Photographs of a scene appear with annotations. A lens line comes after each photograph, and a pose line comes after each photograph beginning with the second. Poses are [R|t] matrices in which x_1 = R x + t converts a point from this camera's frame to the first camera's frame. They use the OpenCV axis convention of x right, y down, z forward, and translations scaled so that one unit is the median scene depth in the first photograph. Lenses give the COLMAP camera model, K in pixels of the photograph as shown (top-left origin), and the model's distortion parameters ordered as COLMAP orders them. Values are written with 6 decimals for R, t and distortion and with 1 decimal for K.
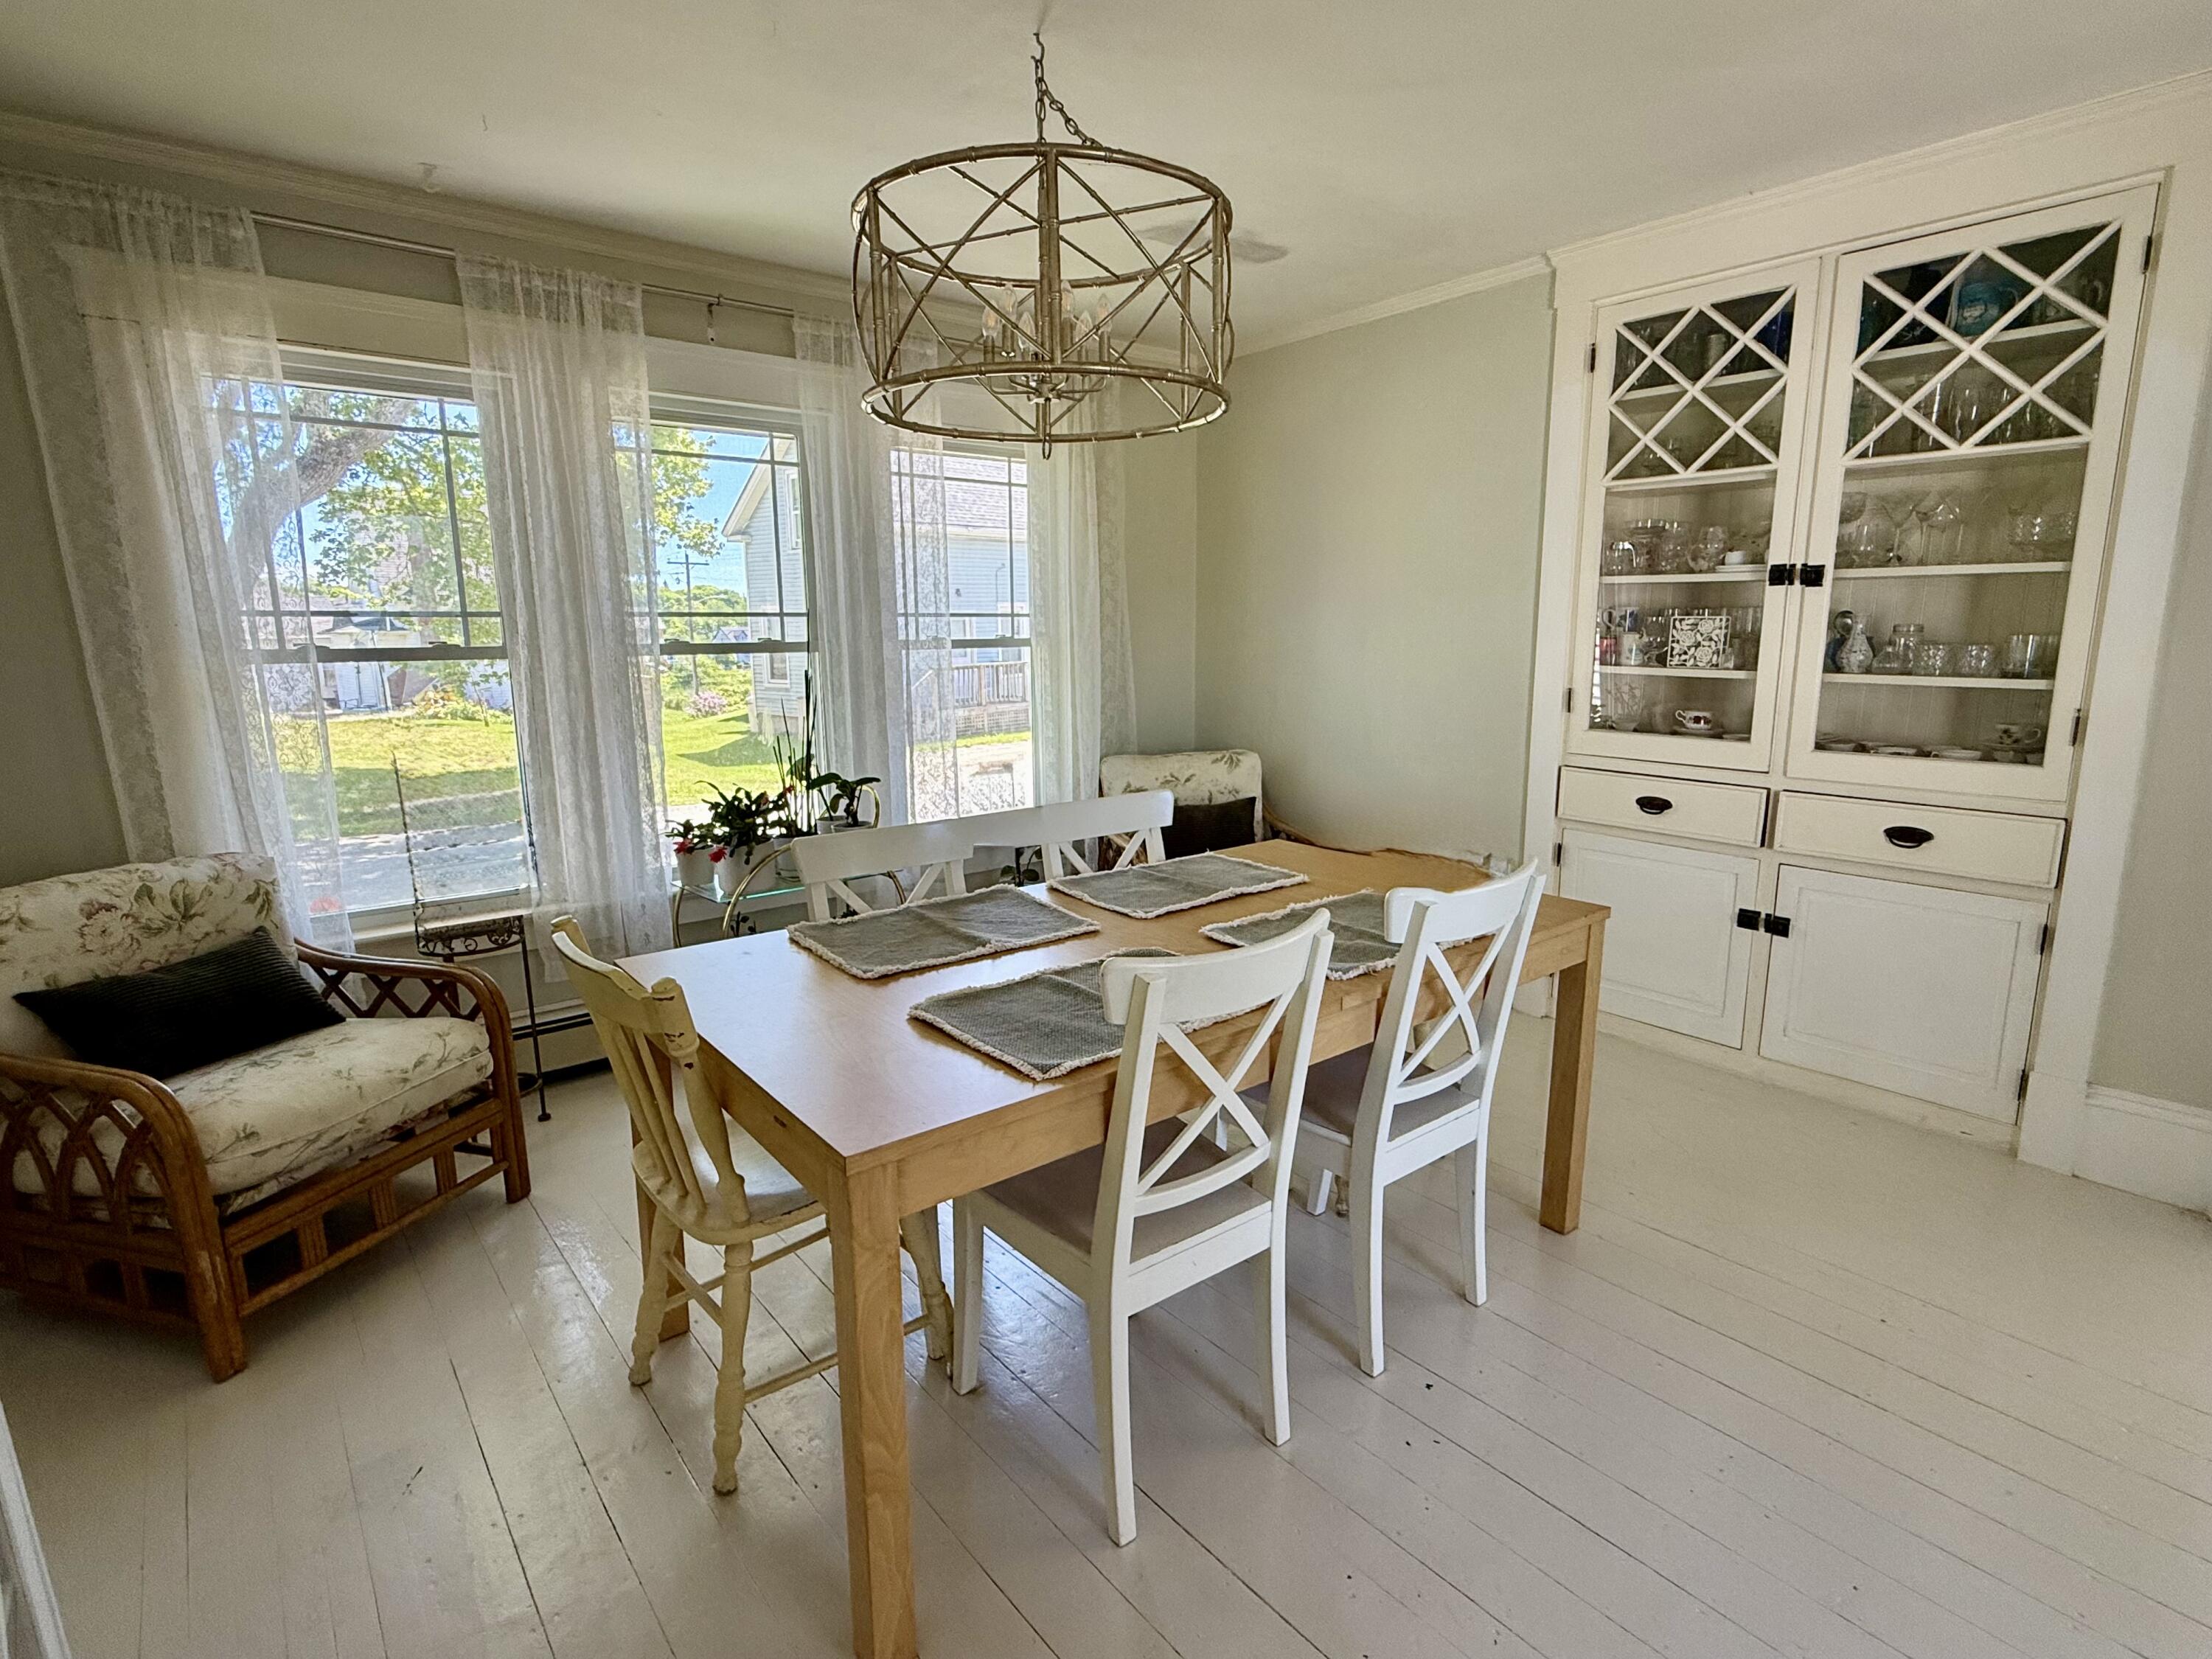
lens RADIAL K [[1091.5, 0, 1106.0], [0, 1091.5, 832.6], [0, 0, 1]] dist [0.001269, -0.002550]
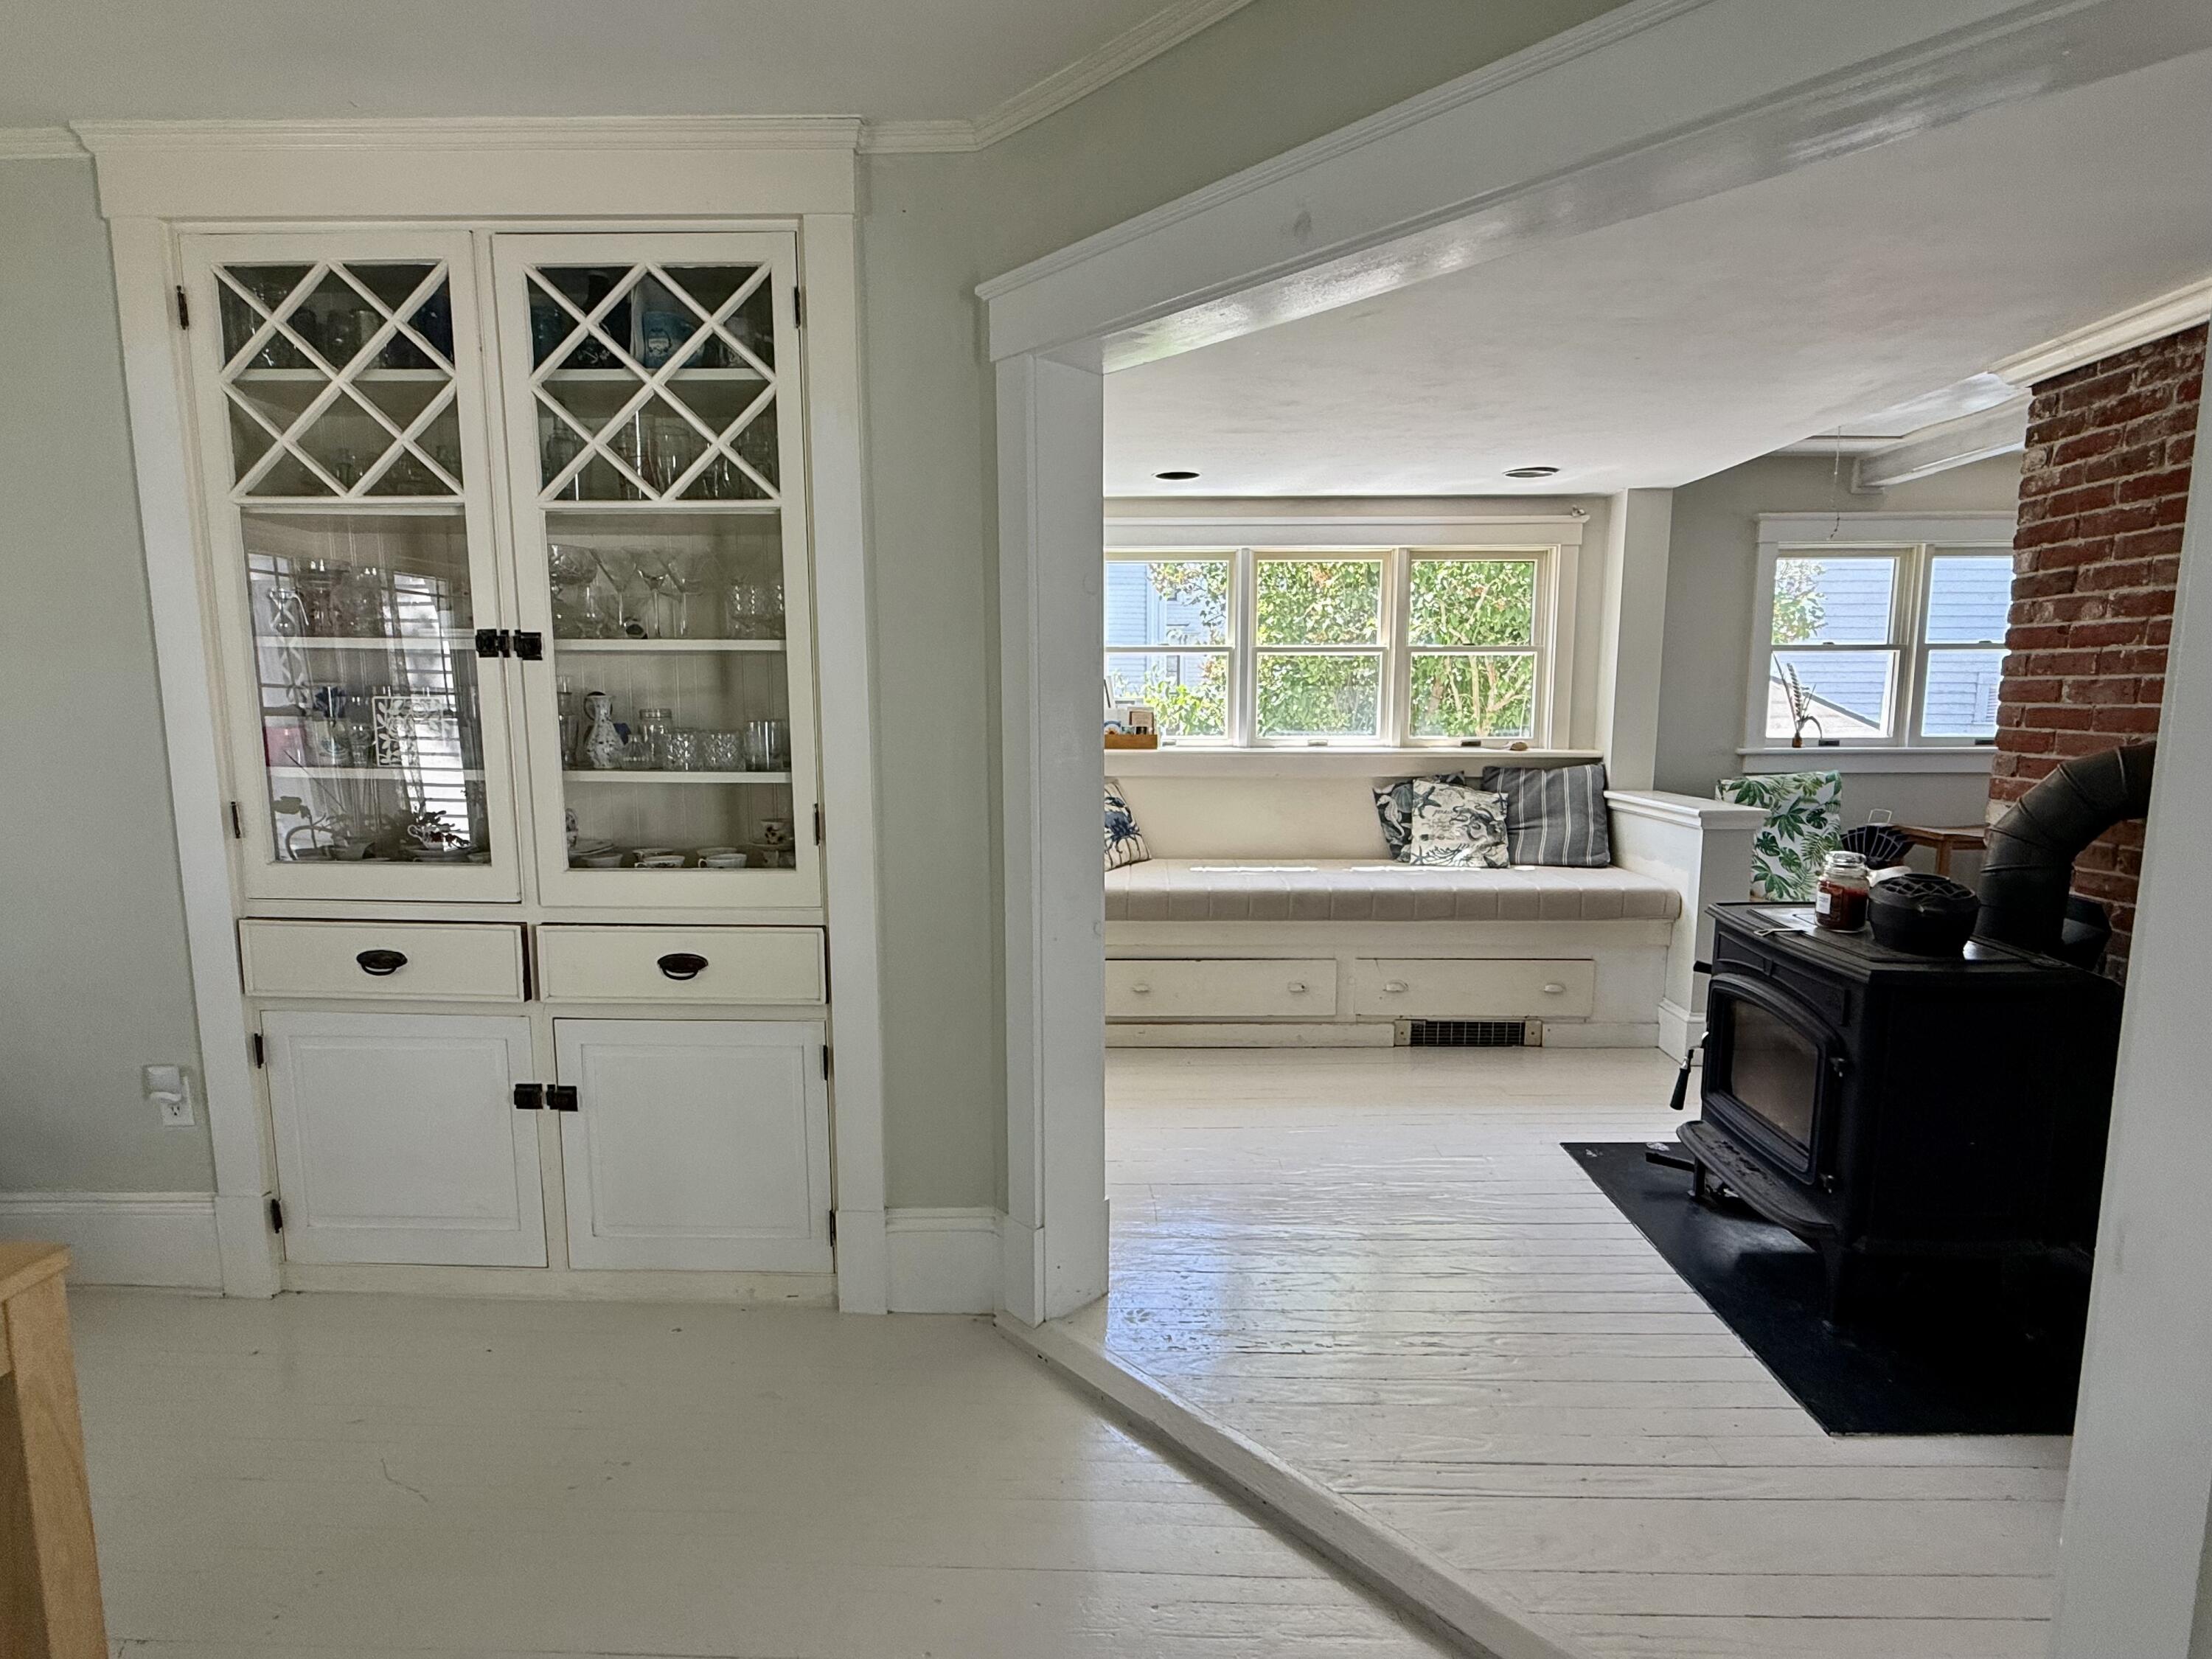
lens RADIAL K [[1091.5, 0, 1112.3], [0, 1091.5, 833.3], [0, 0, 1]] dist [0.001269, -0.002550]
pose [[0.650487, -0.082056, 0.755072, 0.326063], [0.135676, 0.990710, -0.009220, -0.042267], [-0.747301, 0.108443, 0.655577, 0.205463]]
